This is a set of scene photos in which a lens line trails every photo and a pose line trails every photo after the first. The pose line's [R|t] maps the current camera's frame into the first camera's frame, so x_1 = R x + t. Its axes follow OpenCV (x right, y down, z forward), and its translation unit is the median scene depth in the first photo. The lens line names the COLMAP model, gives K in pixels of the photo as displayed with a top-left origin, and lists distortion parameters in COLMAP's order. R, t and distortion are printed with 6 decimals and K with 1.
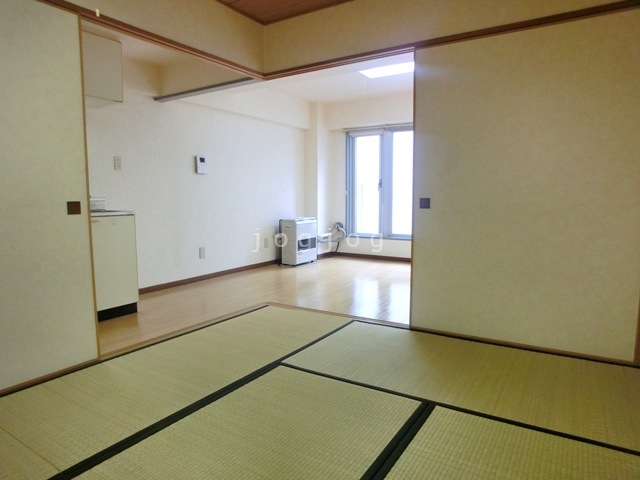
lens RADIAL K [[413.0, 0, 319.9], [0, 413.0, 241.4], [0, 0, 1]] dist [-0.011928, -0.001573]
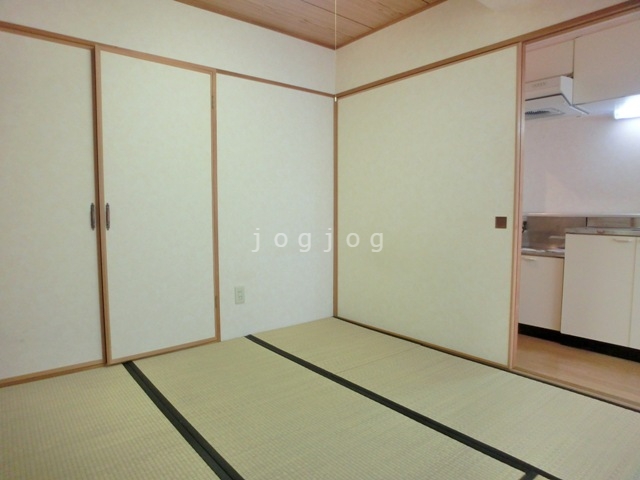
lens RADIAL K [[413.0, 0, 323.7], [0, 413.0, 243.9], [0, 0, 1]] dist [-0.011928, -0.001573]
pose [[-0.299286, 0.079650, -0.950833, 0.604043], [-0.100431, 0.988345, 0.114405, -0.102254], [0.948863, 0.129733, -0.287798, 0.864323]]
